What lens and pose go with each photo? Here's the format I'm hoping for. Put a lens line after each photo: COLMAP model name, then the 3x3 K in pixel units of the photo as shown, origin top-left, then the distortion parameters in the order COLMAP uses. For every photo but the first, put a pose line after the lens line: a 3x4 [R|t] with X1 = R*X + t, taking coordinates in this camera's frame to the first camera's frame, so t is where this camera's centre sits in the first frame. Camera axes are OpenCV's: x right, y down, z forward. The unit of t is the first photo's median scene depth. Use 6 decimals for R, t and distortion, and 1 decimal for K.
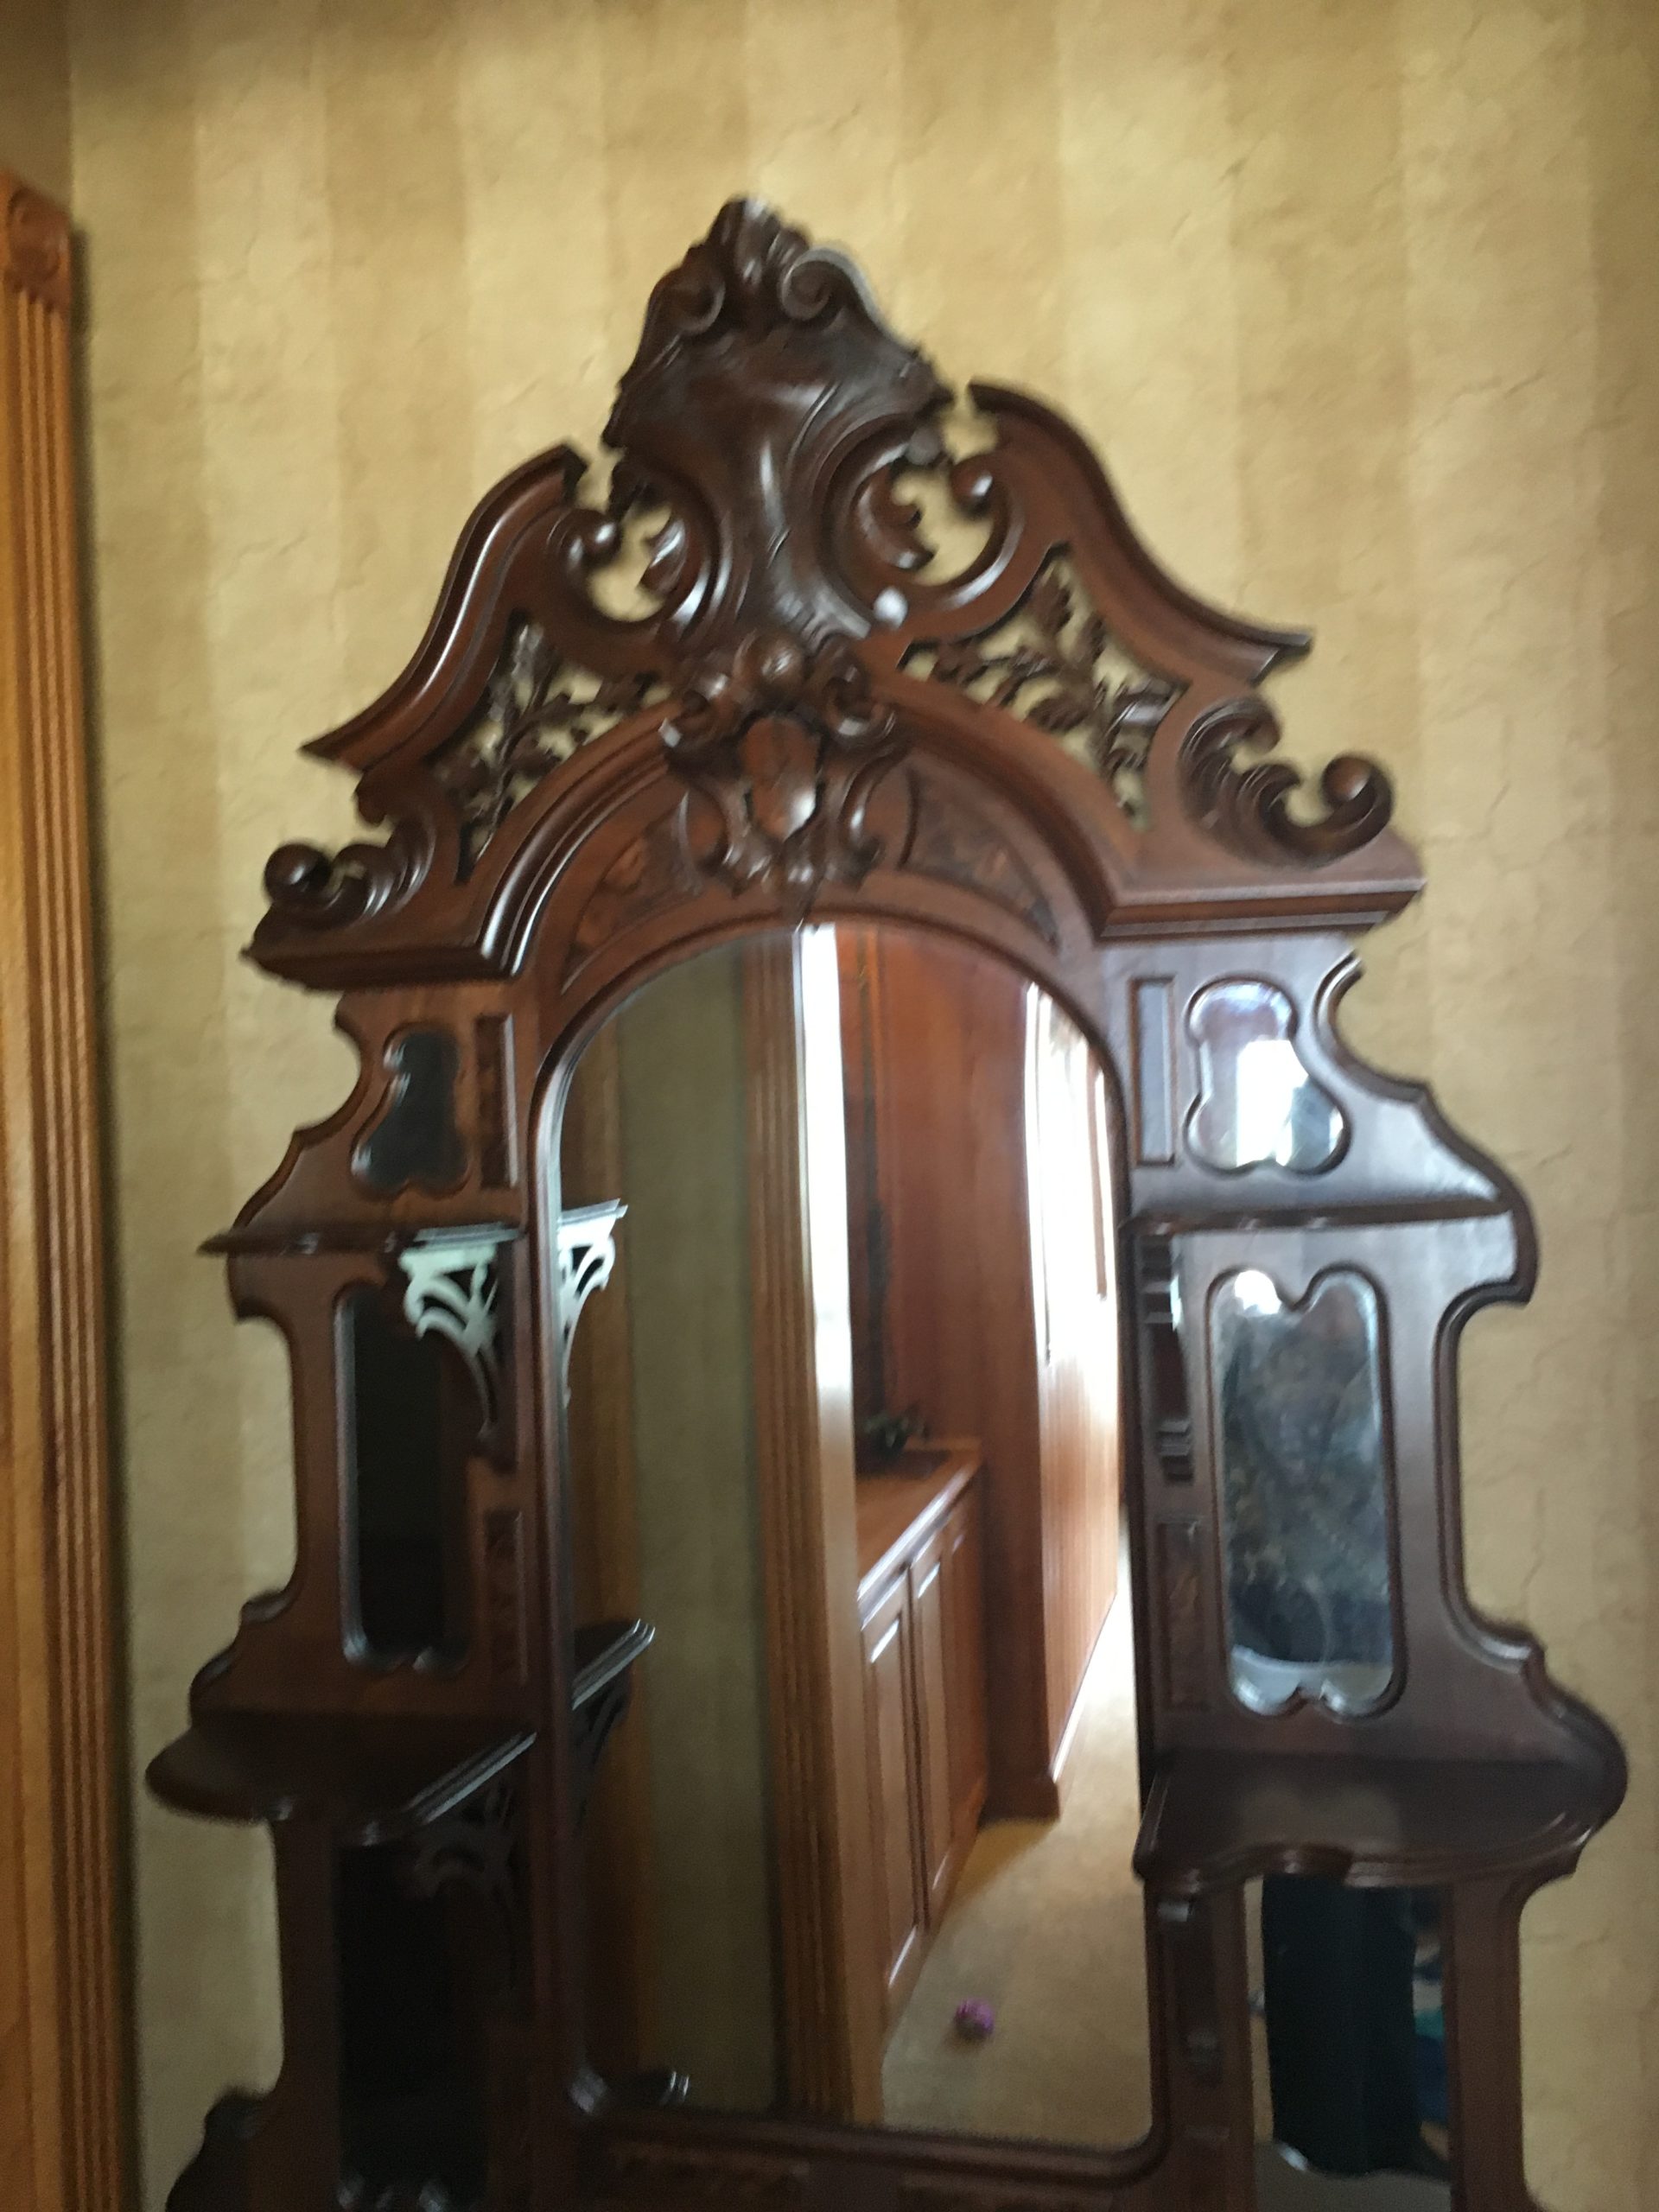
lens RADIAL K [[1890.0, 0, 829.5], [0, 1890.0, 1106.0], [0, 0, 1]] dist [0.082633, -0.125035]
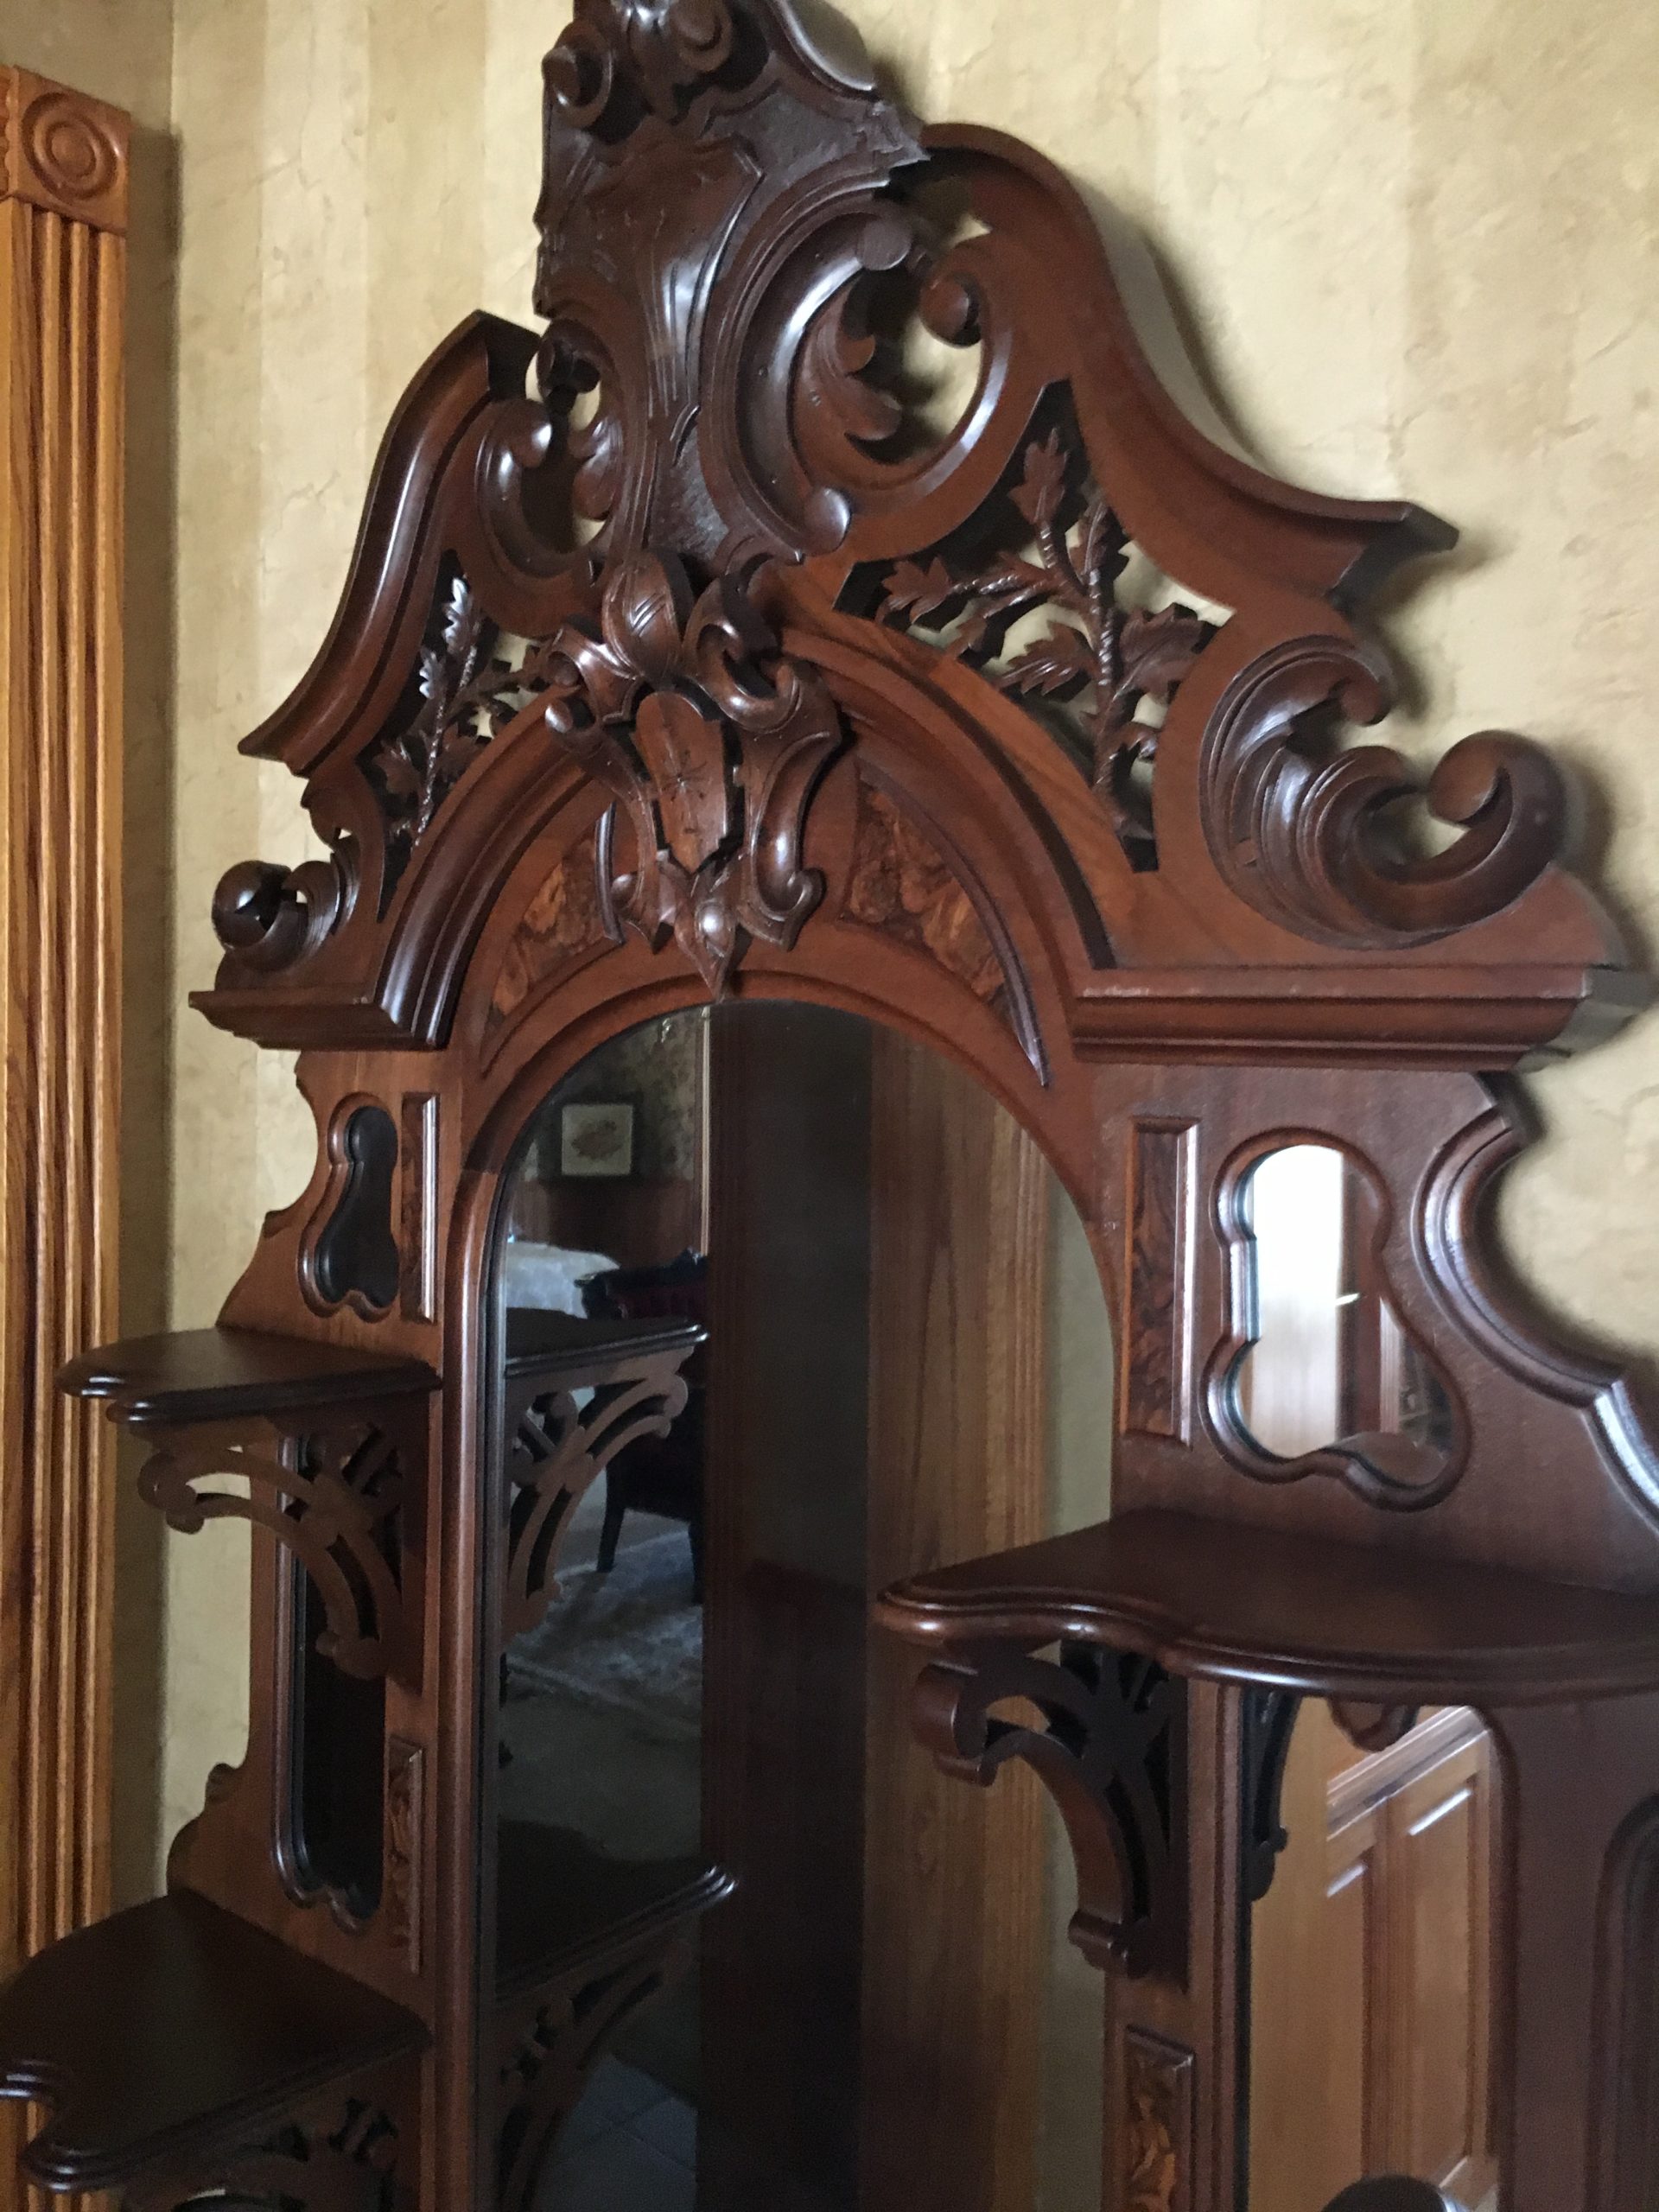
lens RADIAL K [[1890.0, 0, 829.5], [0, 1890.0, 1106.0], [0, 0, 1]] dist [0.082633, -0.125035]
pose [[0.897266, 0.062238, -0.437082, 0.302665], [-0.048509, 0.997918, 0.042514, -0.083470], [0.438818, -0.016944, 0.898416, 0.391773]]
